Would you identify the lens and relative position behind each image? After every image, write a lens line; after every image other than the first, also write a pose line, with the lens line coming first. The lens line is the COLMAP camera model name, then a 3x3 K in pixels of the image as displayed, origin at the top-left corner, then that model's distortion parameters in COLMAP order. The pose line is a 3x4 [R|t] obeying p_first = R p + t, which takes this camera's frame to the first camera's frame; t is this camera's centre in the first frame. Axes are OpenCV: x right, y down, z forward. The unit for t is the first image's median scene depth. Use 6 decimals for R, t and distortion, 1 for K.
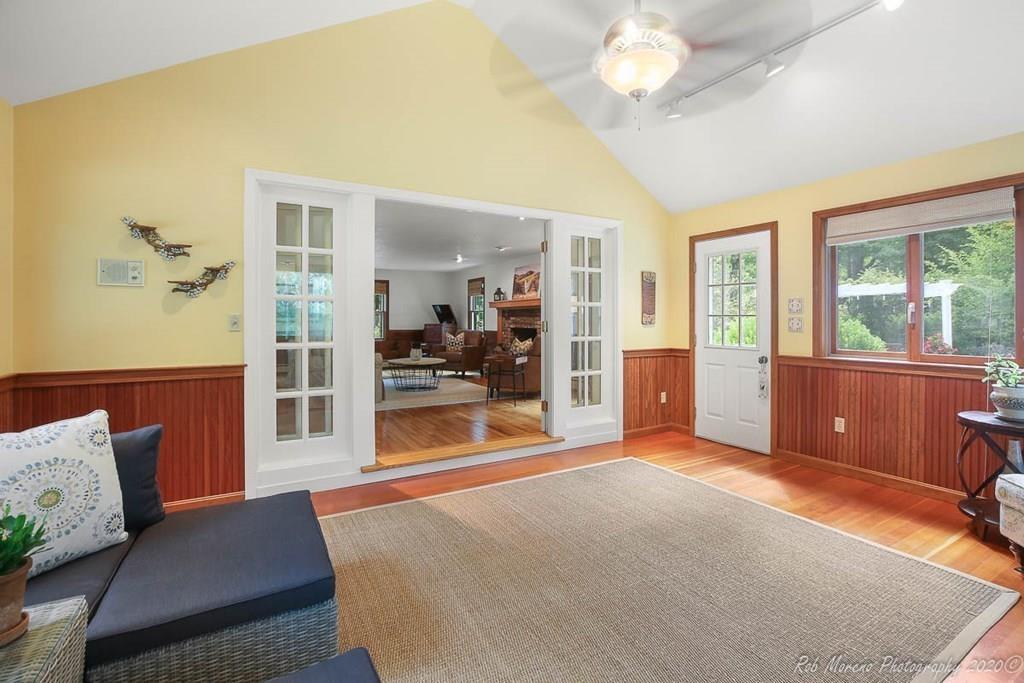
lens RADIAL K [[475.6, 0, 498.1], [0, 475.6, 325.5], [0, 0, 1]] dist [-0.029140, 0.004351]
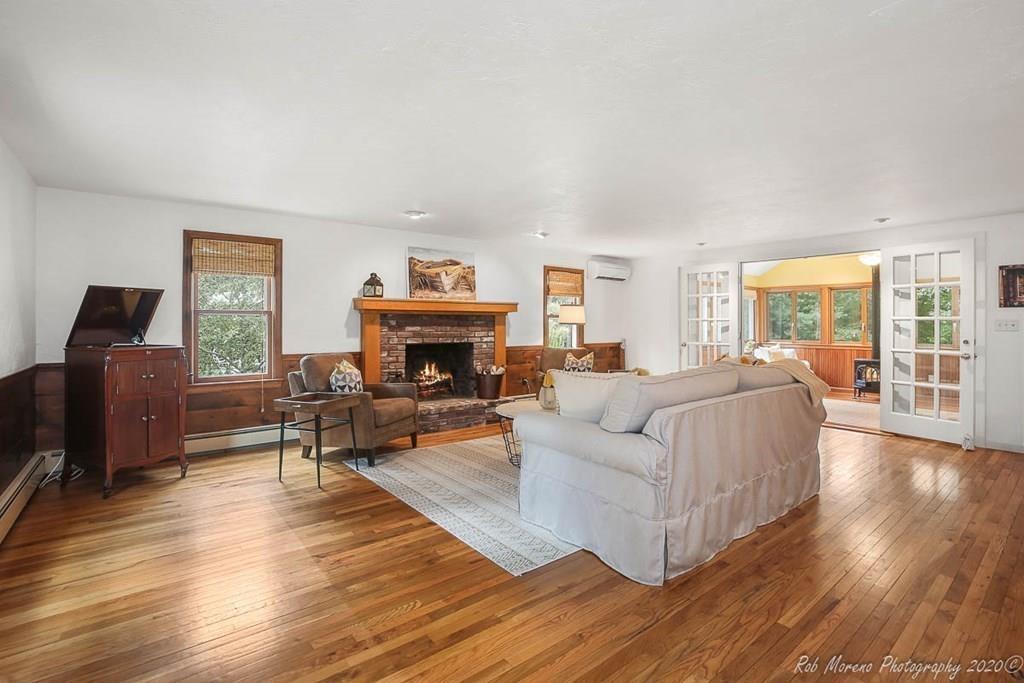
lens RADIAL K [[475.6, 0, 523.7], [0, 475.6, 327.2], [0, 0, 1]] dist [-0.029140, 0.004351]
pose [[-0.191445, -0.010626, 0.981446, -1.081231], [0.005870, 0.999911, 0.011971, -0.042033], [-0.981486, 0.008053, -0.191366, 1.762628]]
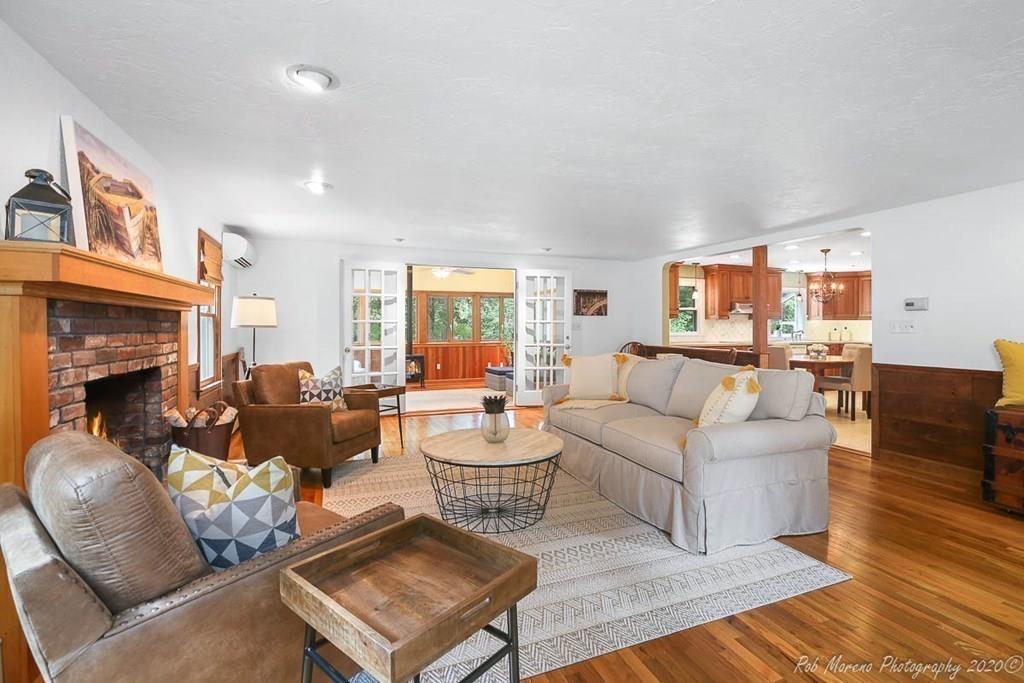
lens RADIAL K [[475.6, 0, 514.9], [0, 475.6, 323.4], [0, 0, 1]] dist [-0.029140, 0.004351]
pose [[-0.992619, -0.003990, 0.121211, -0.367109], [-0.003395, 0.999981, 0.005119, -0.046030], [-0.121229, 0.004670, -0.992614, 2.171765]]
